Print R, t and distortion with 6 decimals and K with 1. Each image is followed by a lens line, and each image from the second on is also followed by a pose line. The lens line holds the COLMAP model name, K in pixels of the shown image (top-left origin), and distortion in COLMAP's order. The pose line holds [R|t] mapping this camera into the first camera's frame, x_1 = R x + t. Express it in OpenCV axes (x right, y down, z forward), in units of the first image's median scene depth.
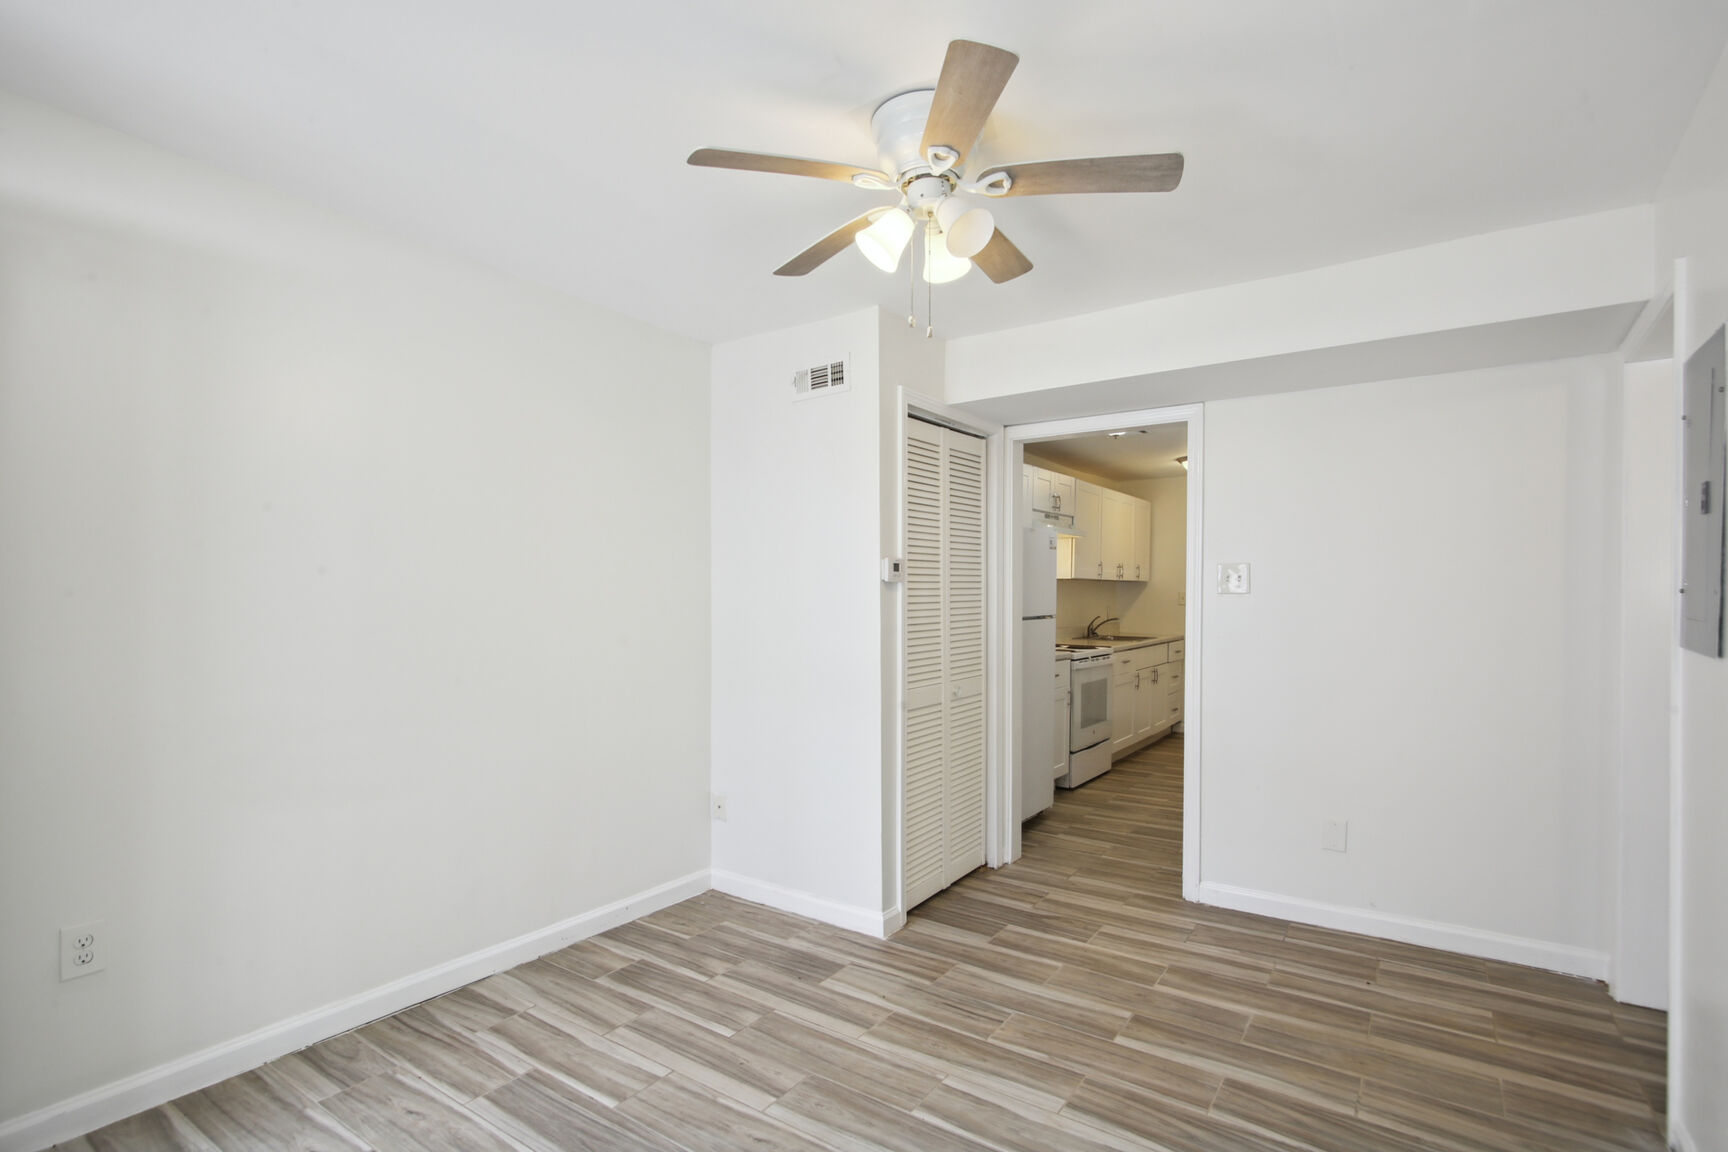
lens RADIAL K [[847.6, 0, 864.7], [0, 847.6, 583.6], [0, 0, 1]] dist [-0.006478, 0.006990]
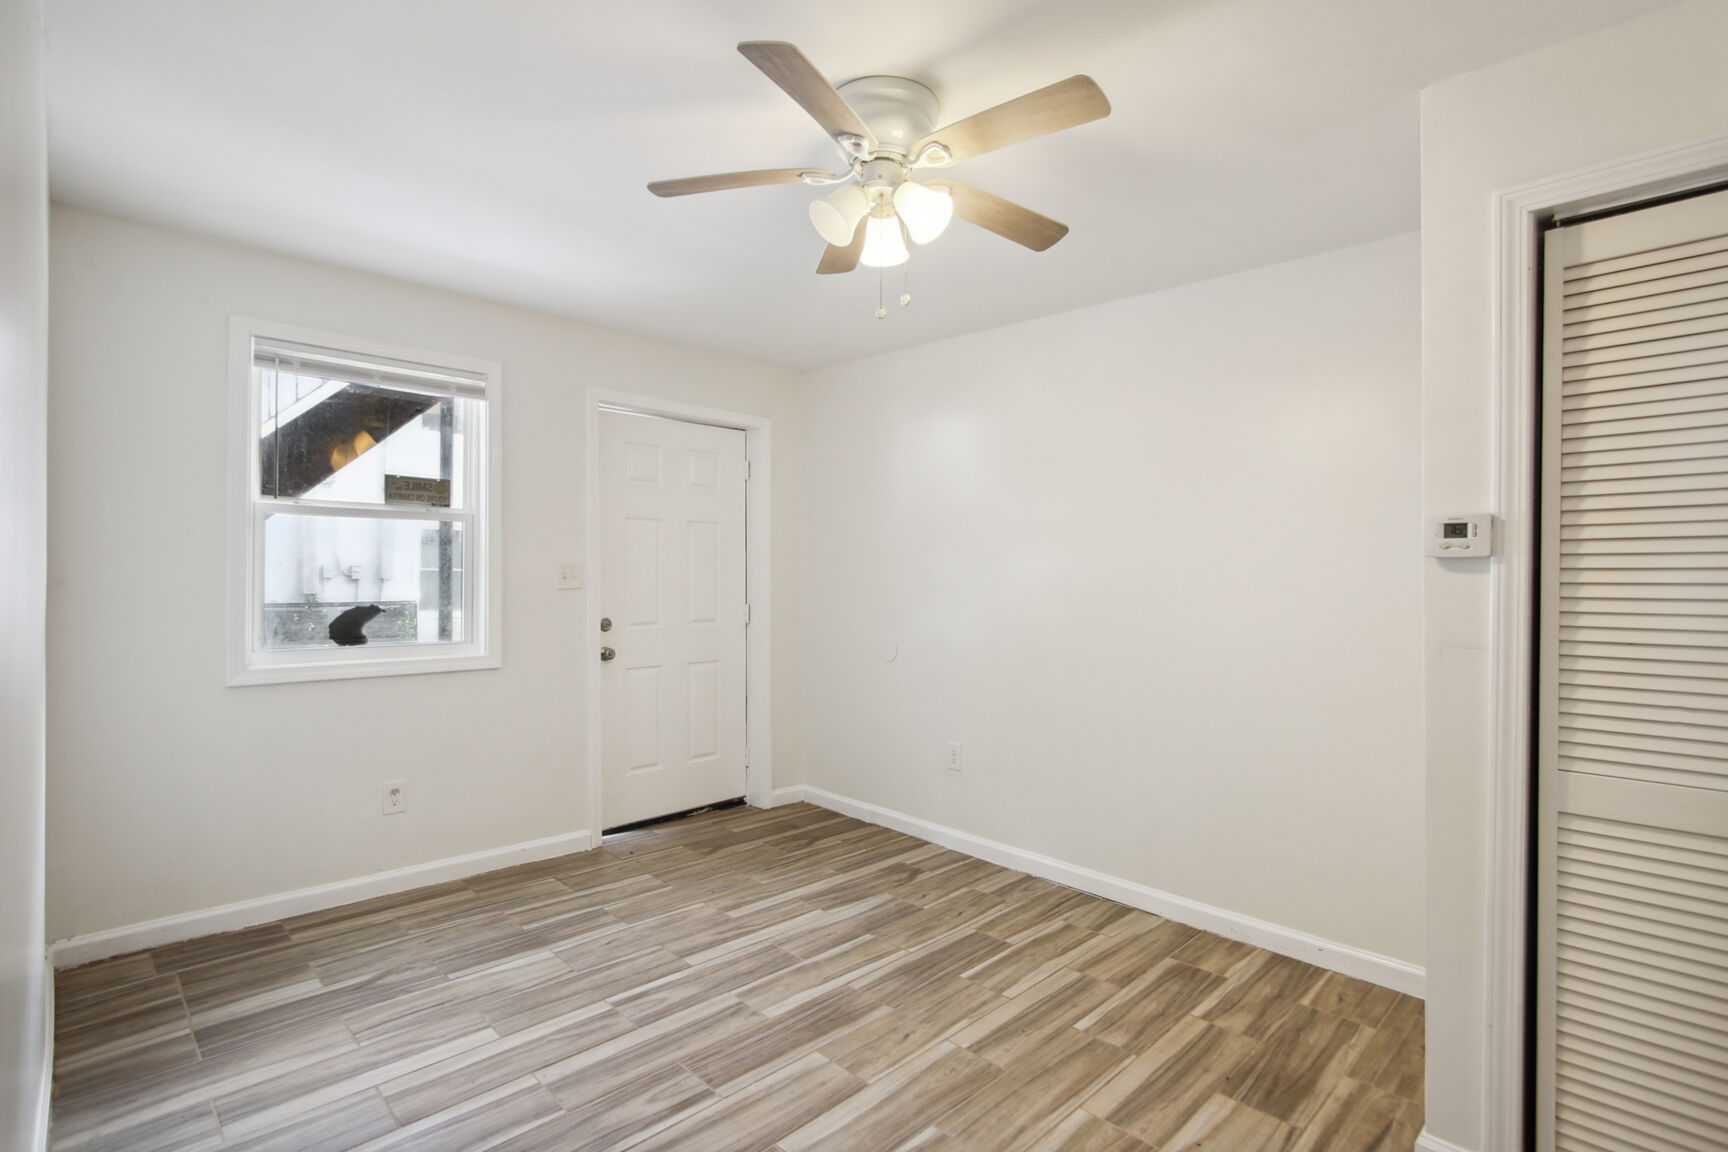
lens RADIAL K [[847.6, 0, 866.2], [0, 847.6, 575.2], [0, 0, 1]] dist [-0.006478, 0.006990]
pose [[-0.188748, -0.004180, -0.982017, 0.750218], [0.000107, 0.999991, -0.004277, 0.011884], [0.982026, -0.000912, -0.188746, 0.832078]]
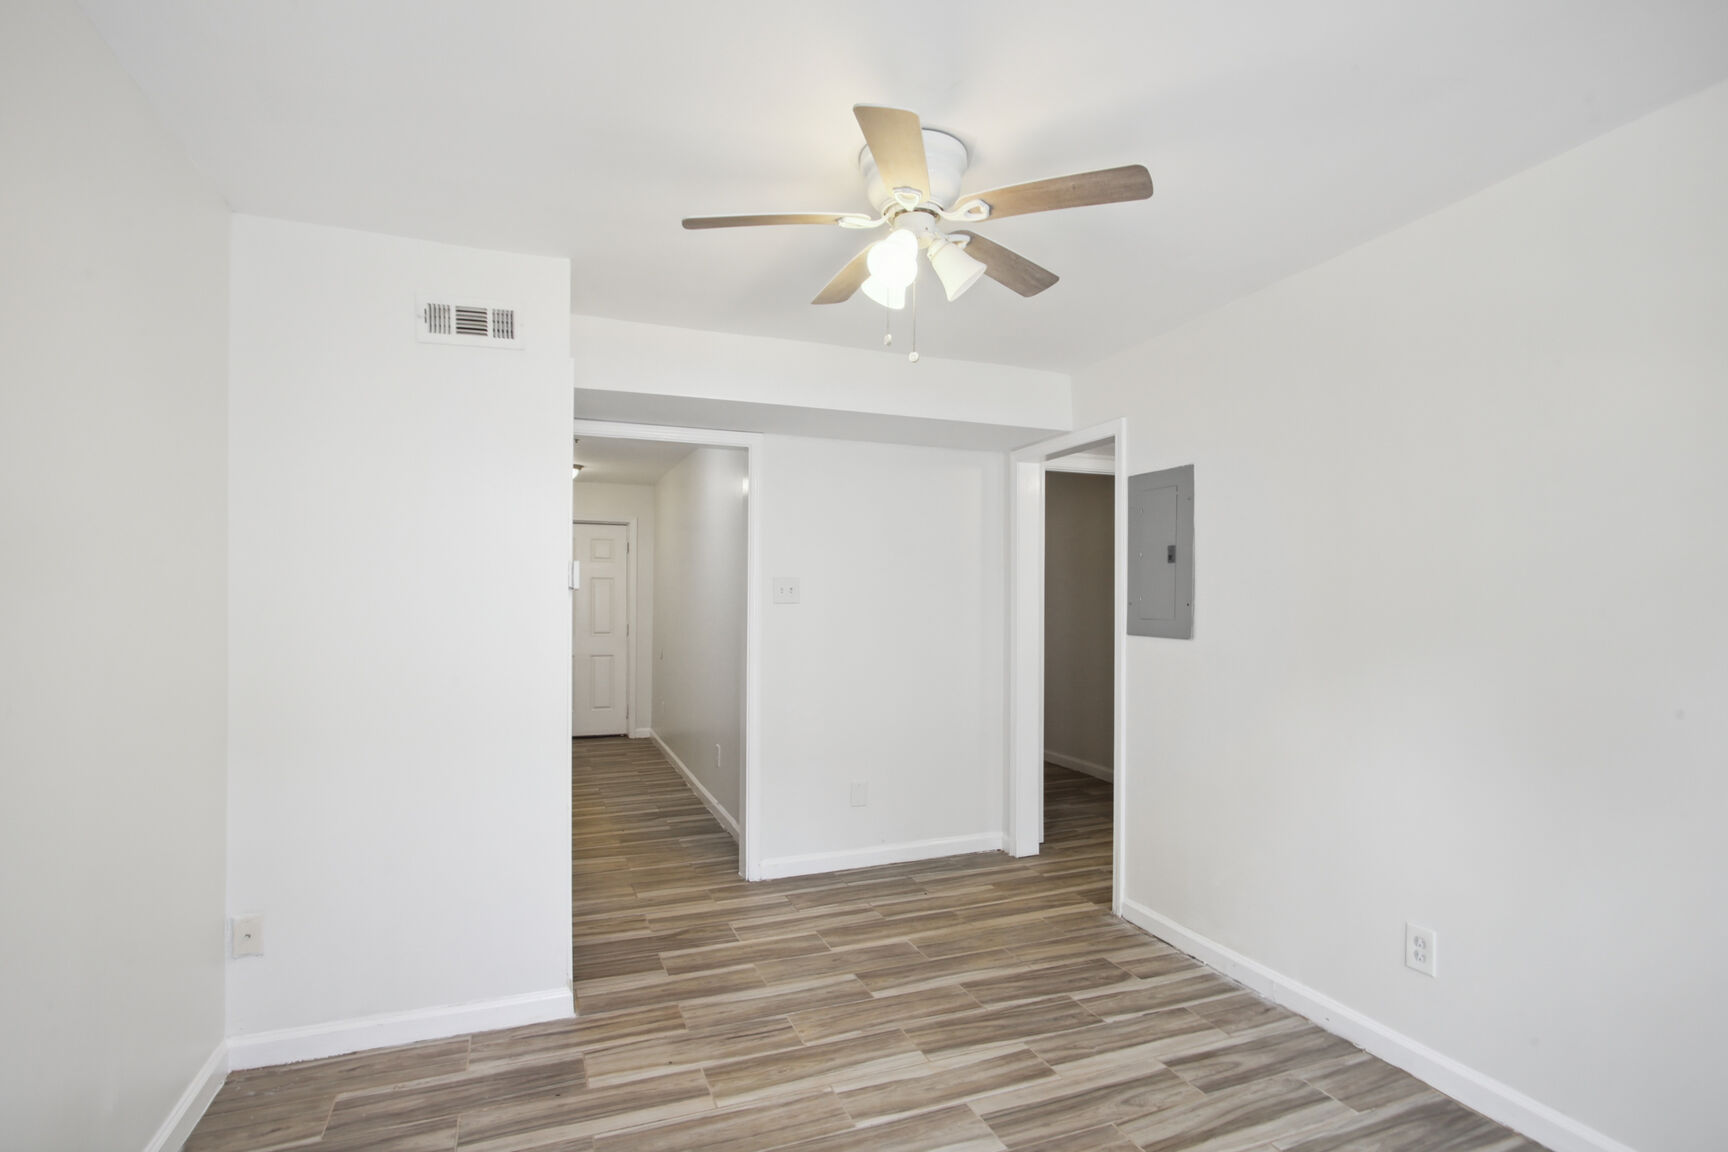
lens RADIAL K [[847.6, 0, 872.3], [0, 847.6, 586.4], [0, 0, 1]] dist [-0.006478, 0.006990]
pose [[0.549606, 0.017082, 0.835249, -0.584982], [-0.012539, 0.999847, -0.012198, 0.001238], [-0.835330, -0.003769, 0.549736, 0.331753]]
